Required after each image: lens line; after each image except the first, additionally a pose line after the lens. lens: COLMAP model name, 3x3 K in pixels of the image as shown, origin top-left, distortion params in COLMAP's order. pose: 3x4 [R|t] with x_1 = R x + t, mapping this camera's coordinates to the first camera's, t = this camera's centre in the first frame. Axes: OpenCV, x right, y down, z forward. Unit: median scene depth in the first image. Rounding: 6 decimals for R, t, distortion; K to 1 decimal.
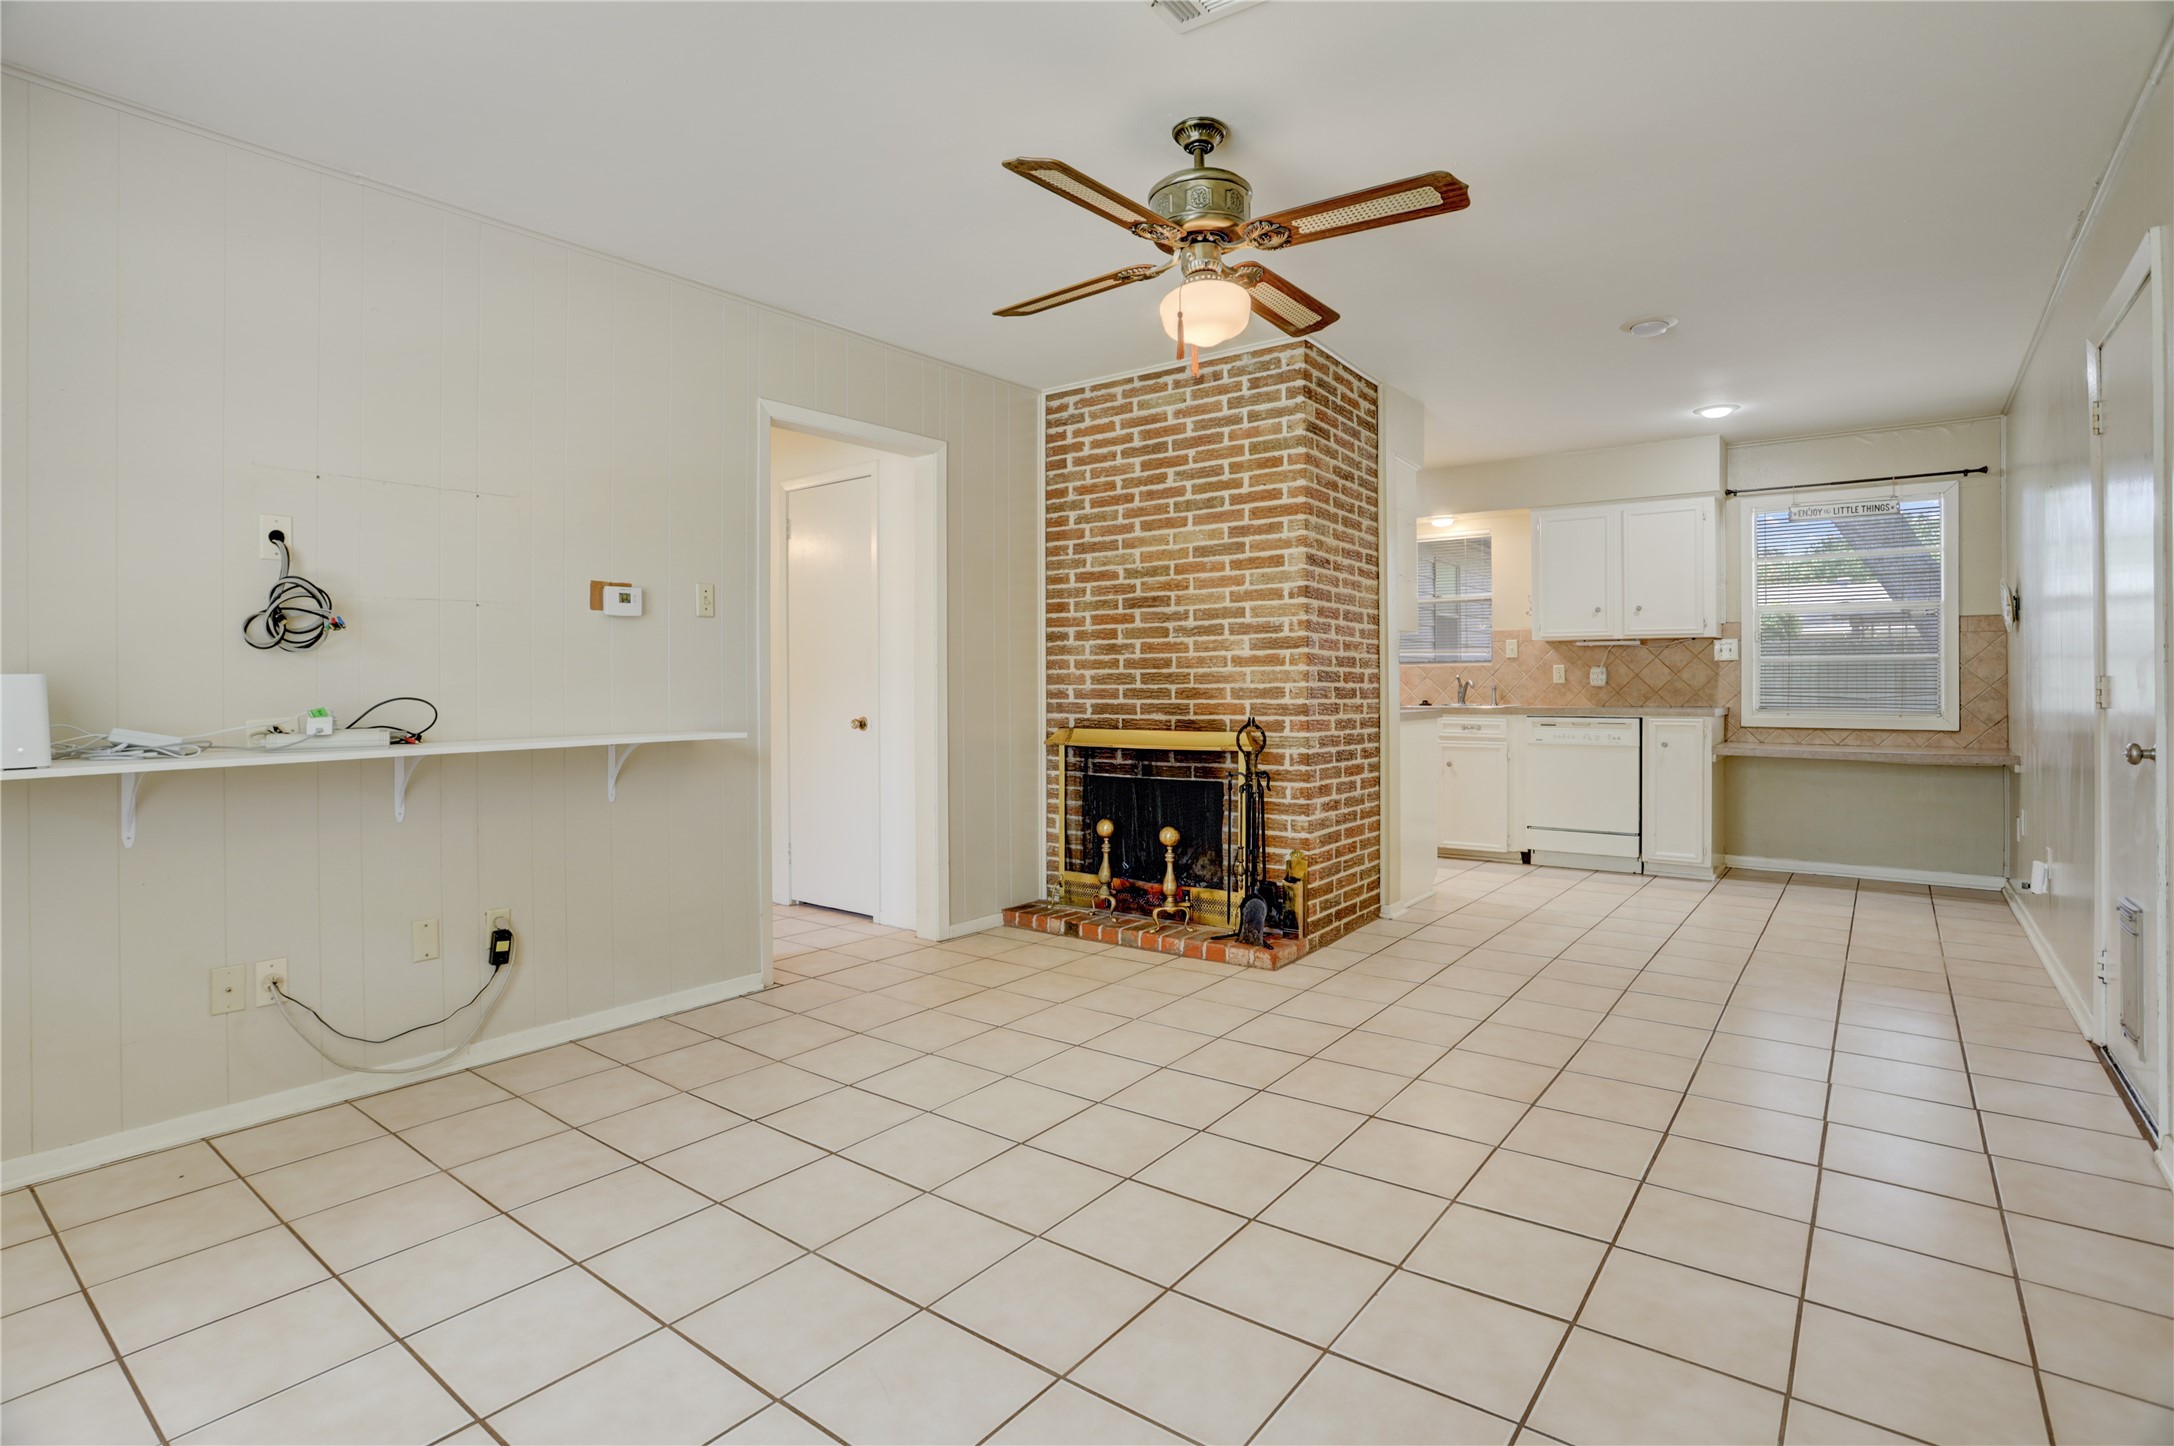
lens RADIAL K [[1074.9, 0, 1082.5], [0, 1074.9, 674.7], [0, 0, 1]] dist [-0.000434, 0.000086]
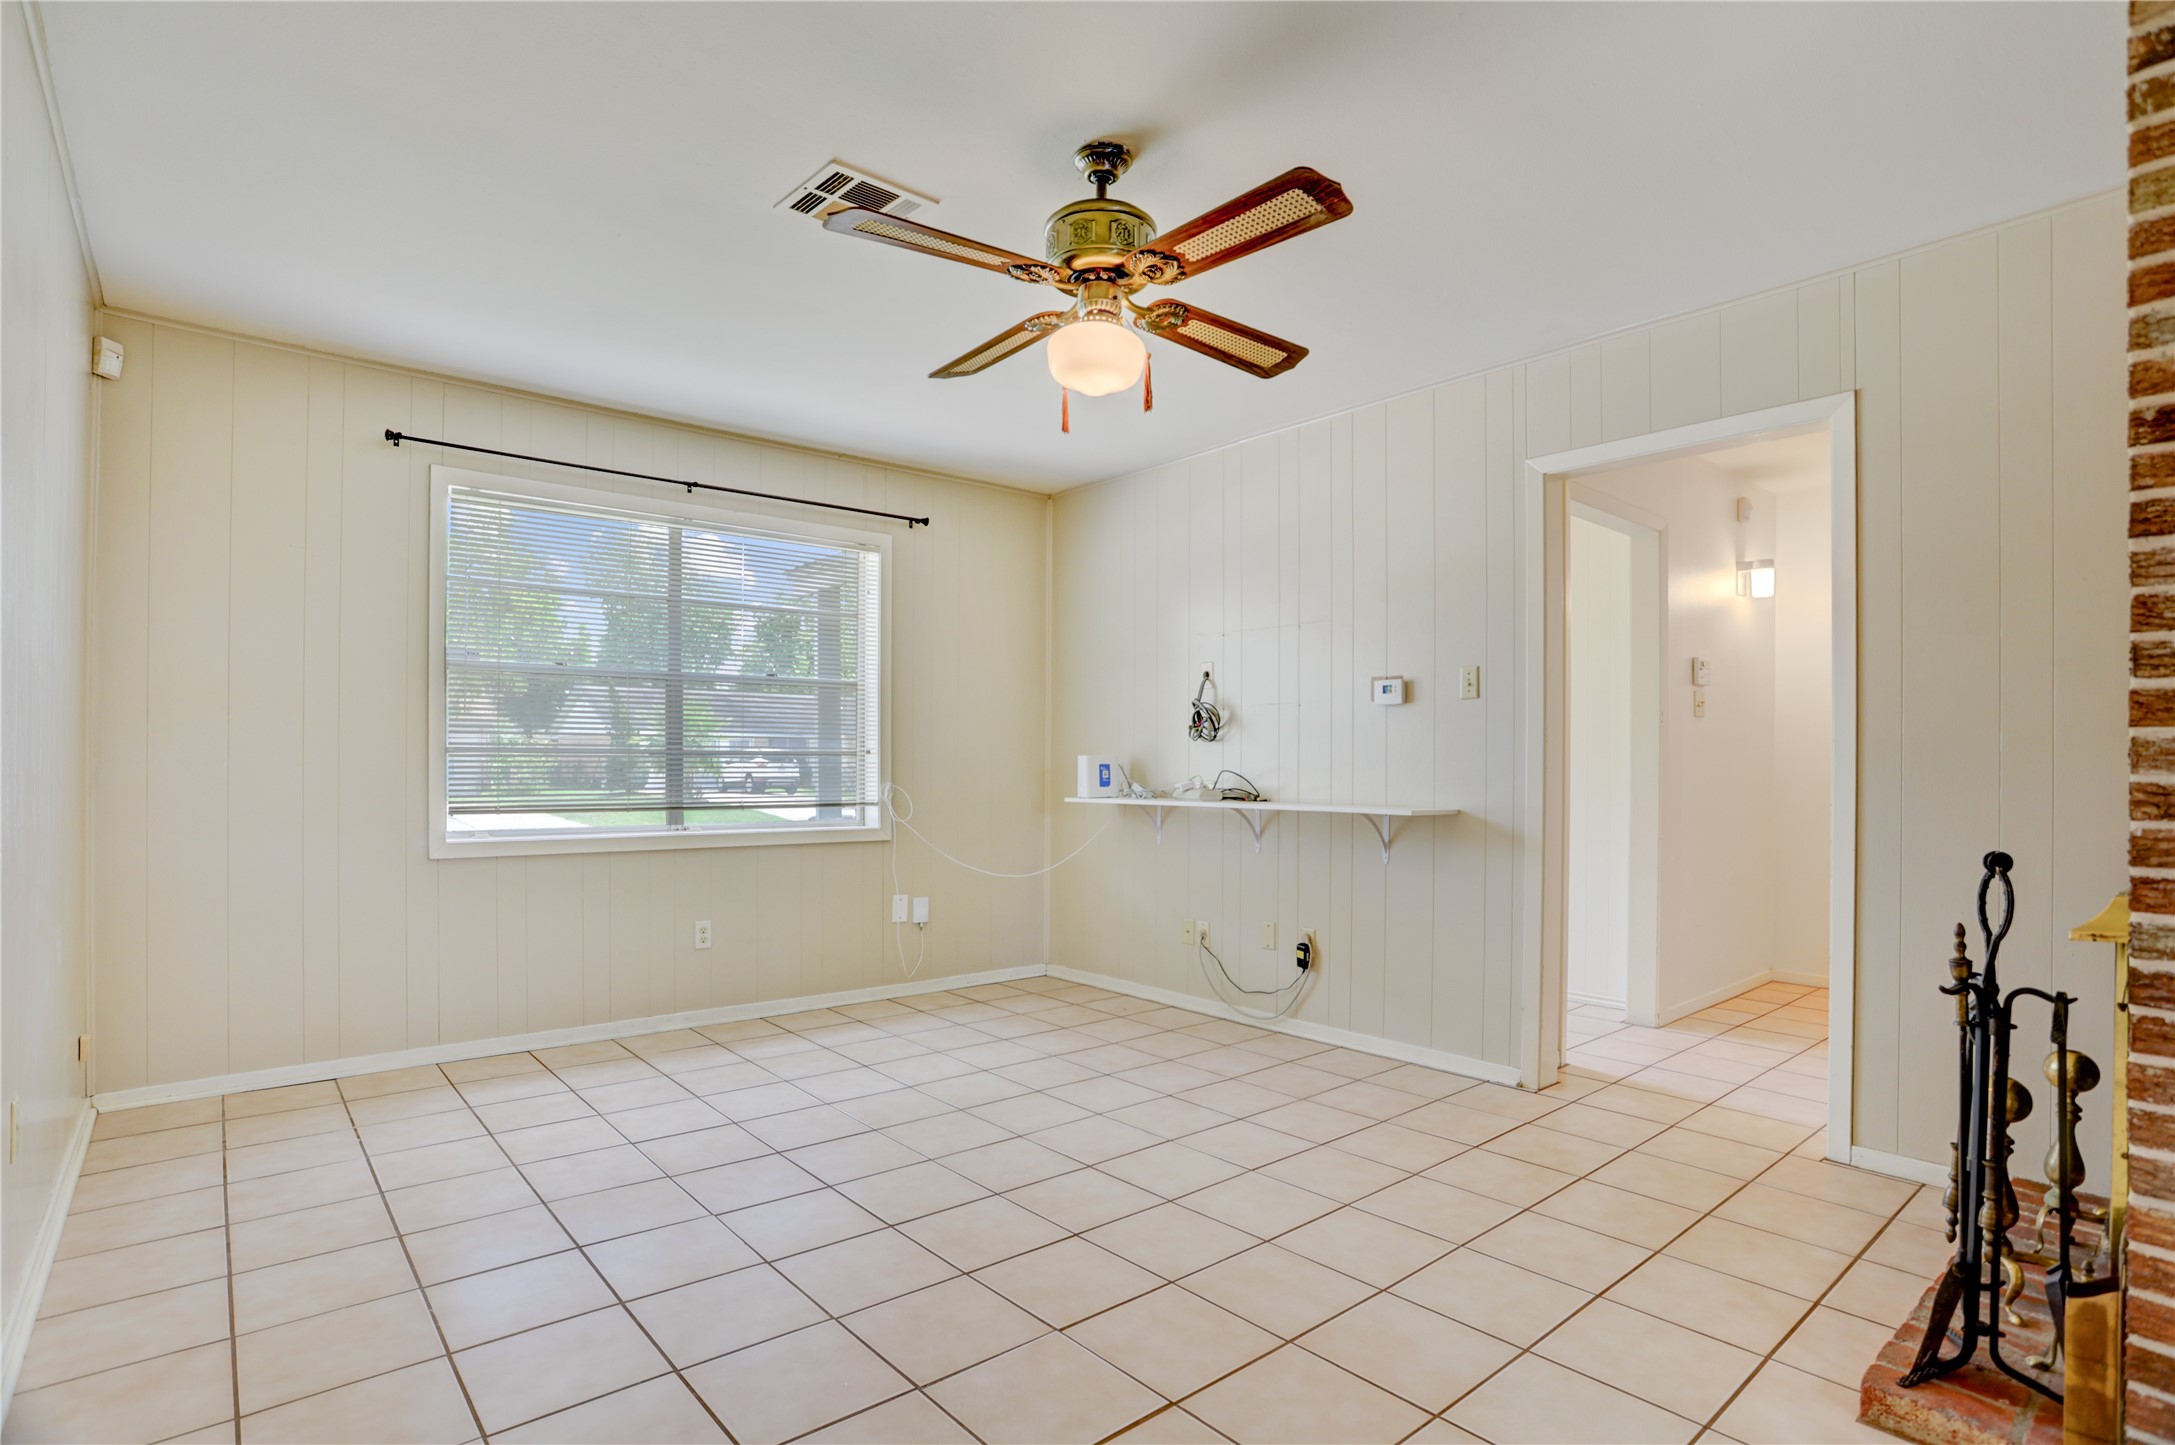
lens RADIAL K [[1094.7, 0, 1086.6], [0, 1094.7, 761.6], [0, 0, 1]] dist [-0.060463, 0.000373]
pose [[-0.176534, -0.000435, -0.984294, 0.892558], [-0.006798, 0.999977, 0.000778, 0.009549], [0.984271, 0.006829, -0.176533, 1.002404]]
